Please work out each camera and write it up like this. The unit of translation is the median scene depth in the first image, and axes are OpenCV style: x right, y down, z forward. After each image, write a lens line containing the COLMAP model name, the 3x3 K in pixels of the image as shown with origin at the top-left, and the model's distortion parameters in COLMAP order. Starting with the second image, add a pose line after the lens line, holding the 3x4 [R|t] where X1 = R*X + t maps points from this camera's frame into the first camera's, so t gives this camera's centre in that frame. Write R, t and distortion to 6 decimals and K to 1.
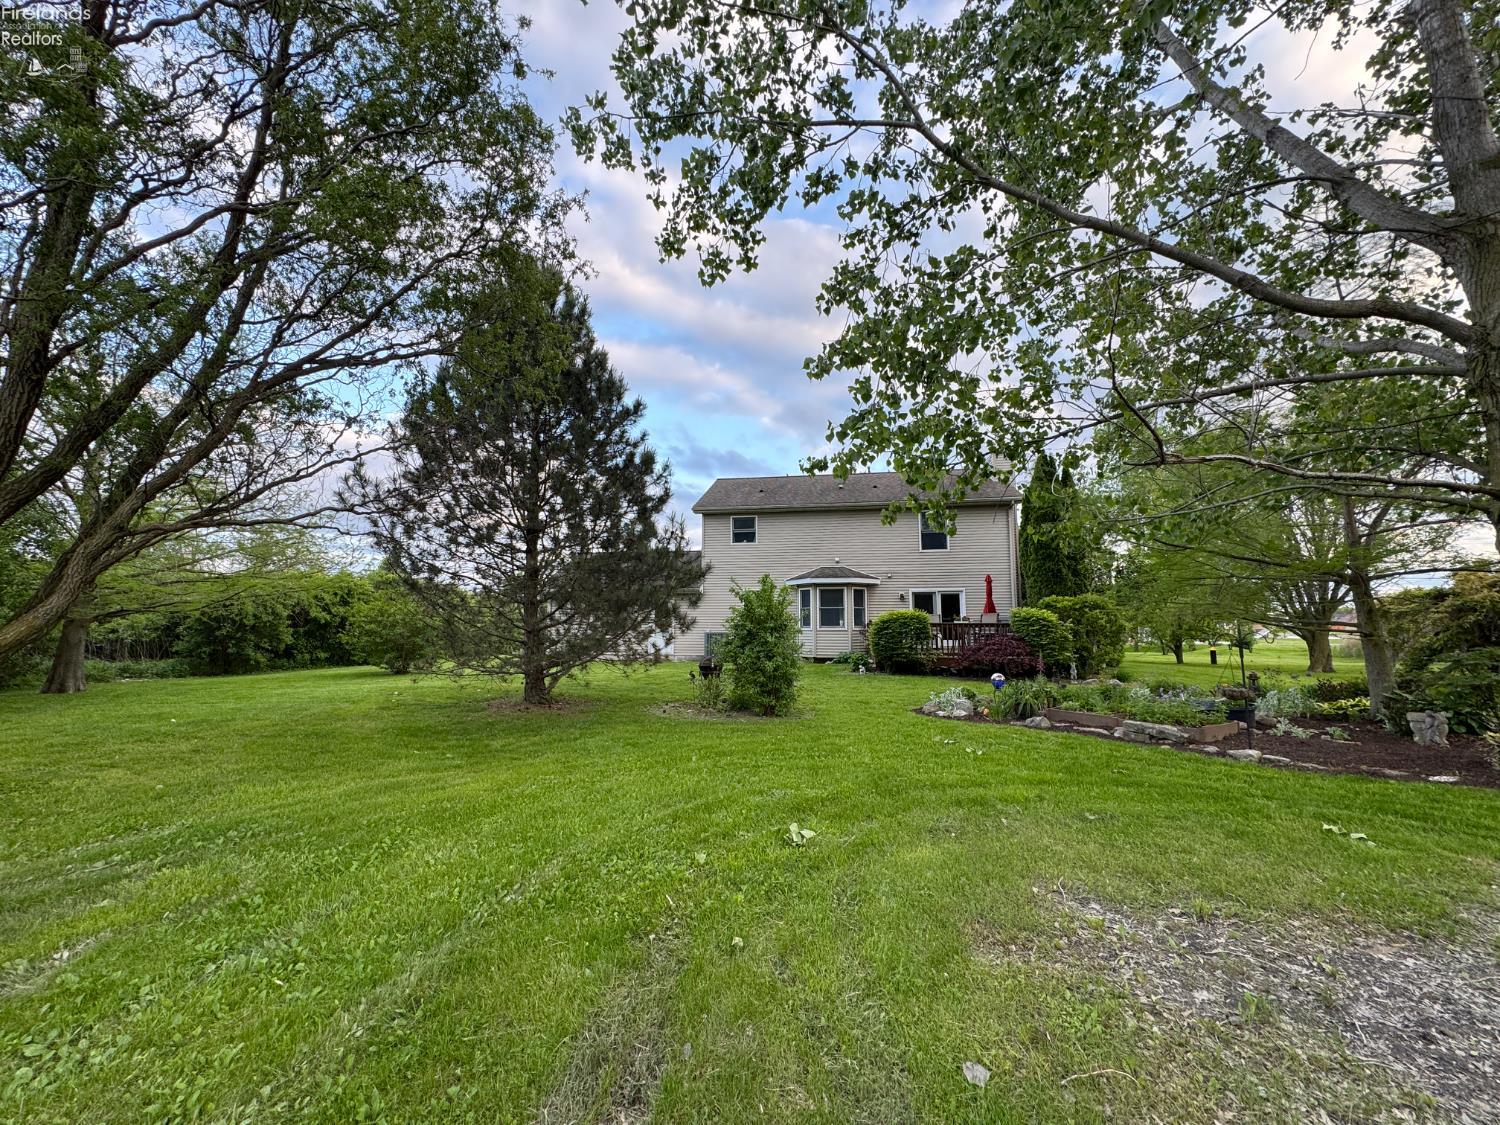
lens RADIAL K [[599.3, 0, 752.8], [0, 599.3, 567.2], [0, 0, 1]] dist [-0.001338, 0.000022]
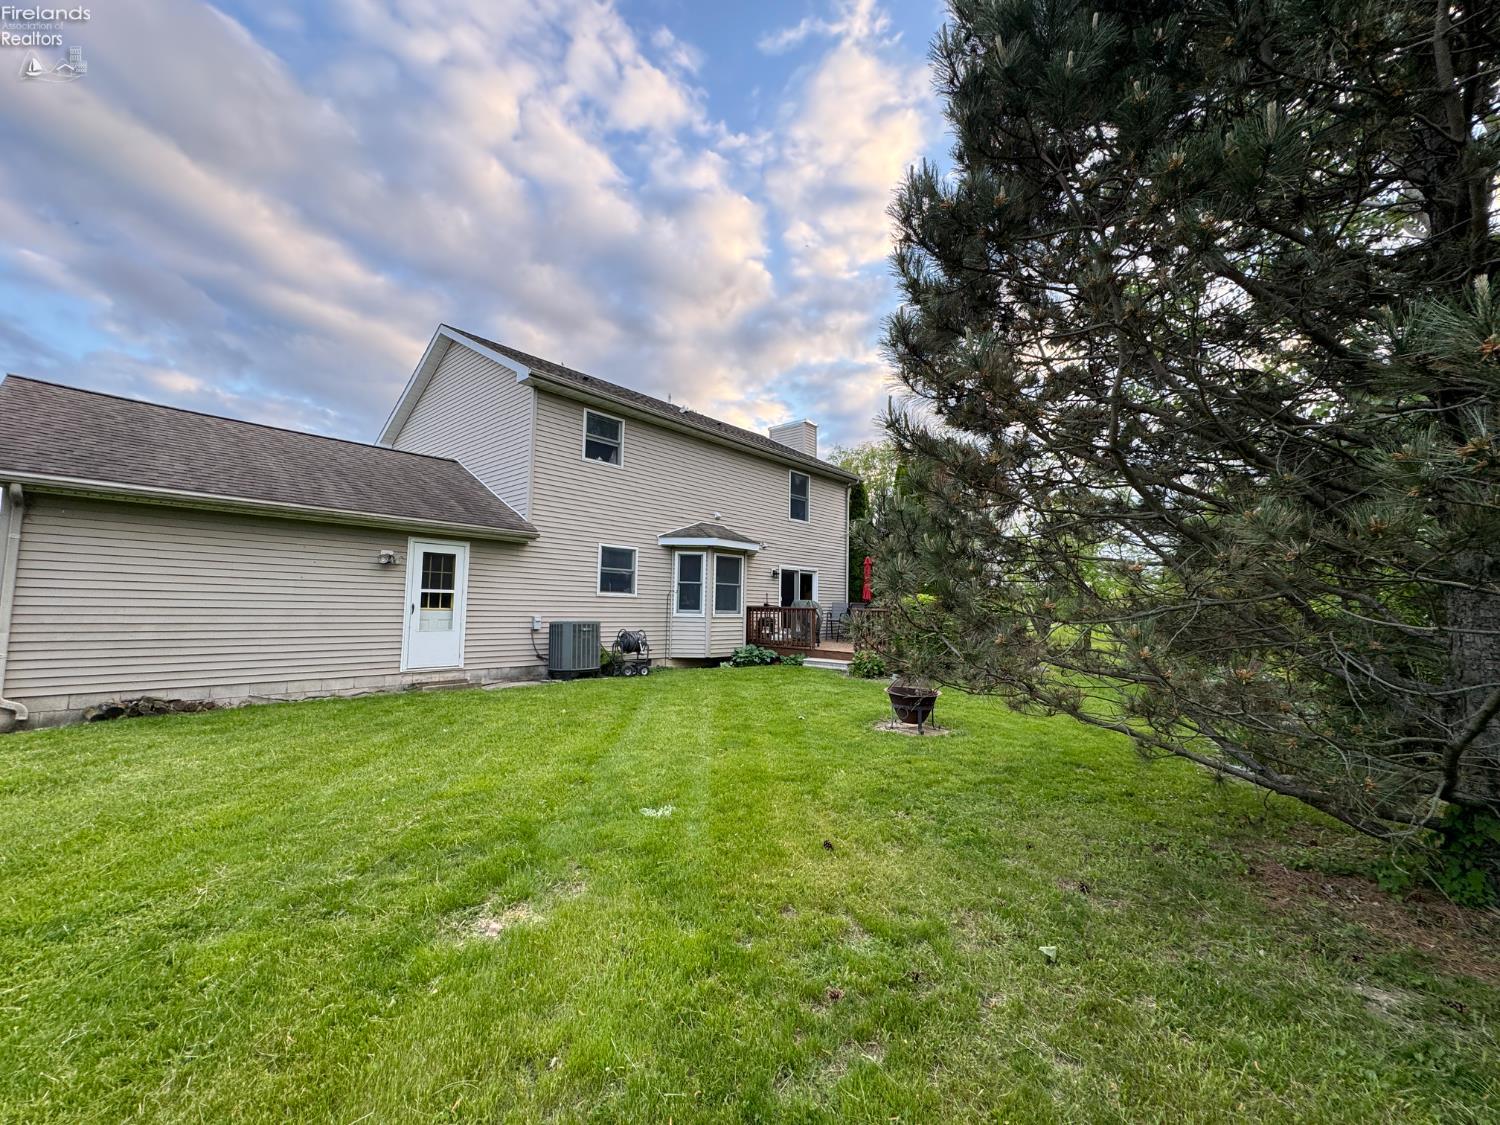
lens RADIAL K [[599.3, 0, 751.6], [0, 599.3, 556.0], [0, 0, 1]] dist [-0.001338, 0.000022]
pose [[0.523802, 0.079942, 0.848081, -0.436277], [-0.103958, 0.994144, -0.029502, 0.052718], [-0.845473, -0.072711, 0.529045, 0.610446]]
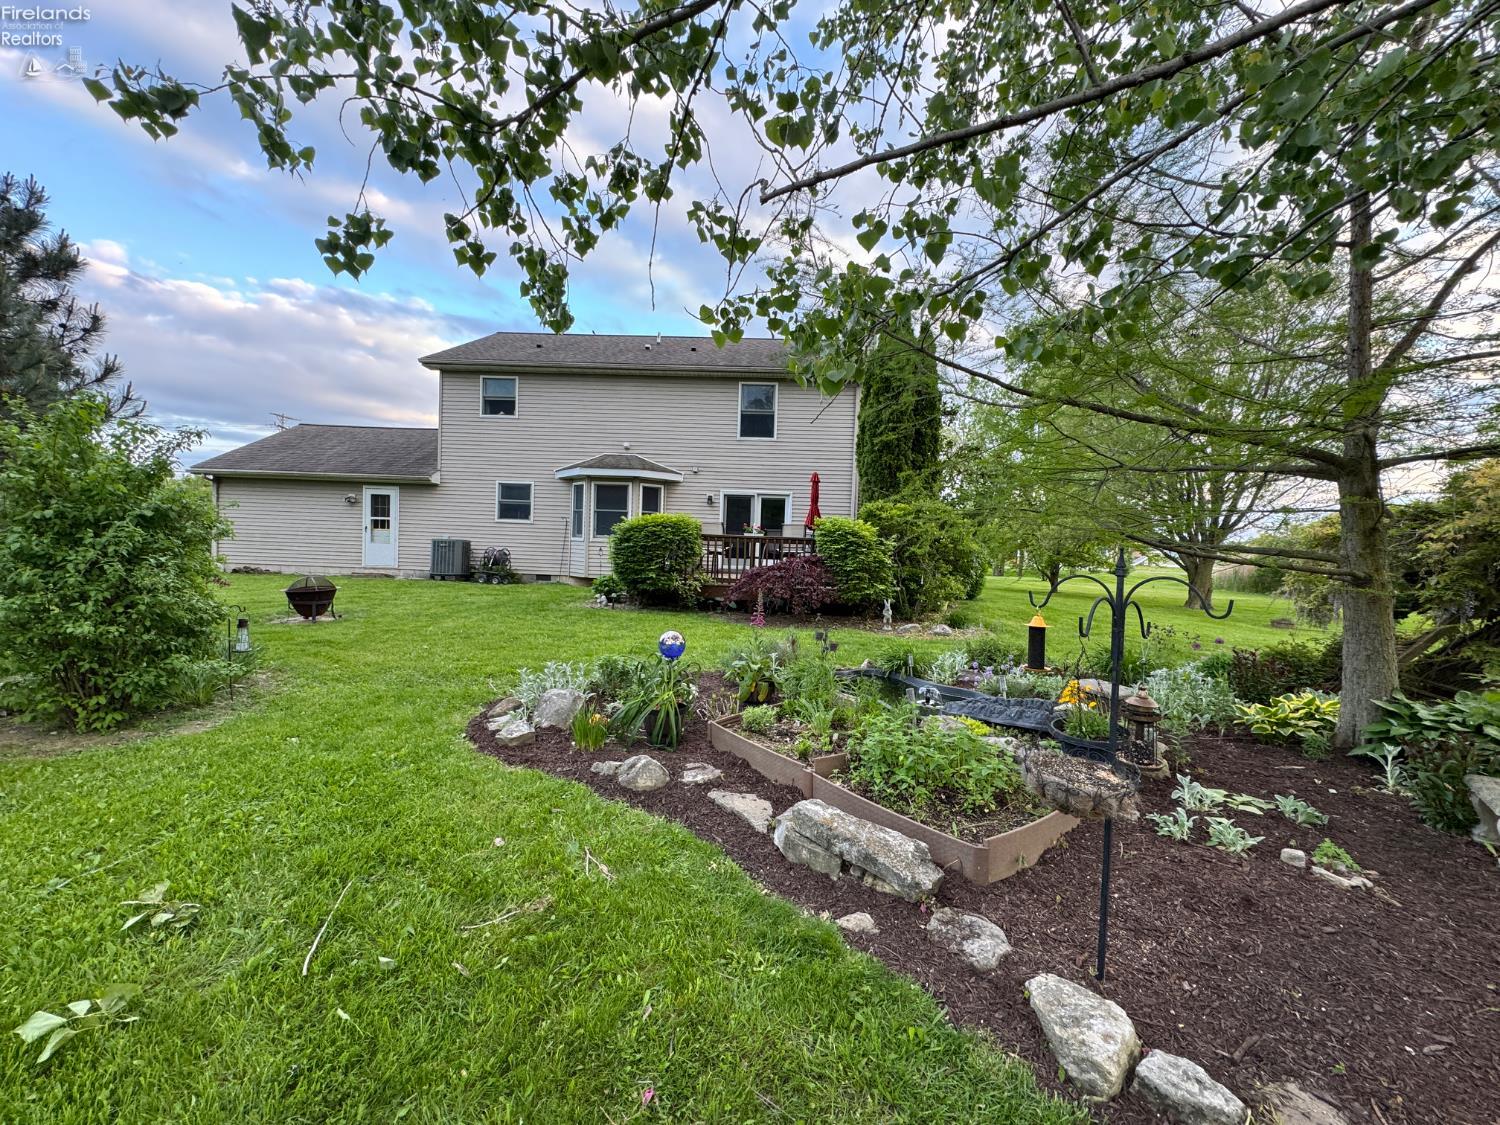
lens RADIAL K [[599.3, 0, 751.2], [0, 599.3, 566.1], [0, 0, 1]] dist [-0.001338, 0.000022]
pose [[0.991404, 0.027778, 0.127853, 0.207289], [-0.045680, 0.989196, 0.139301, 0.025069], [-0.122602, -0.143944, 0.981962, 0.255409]]
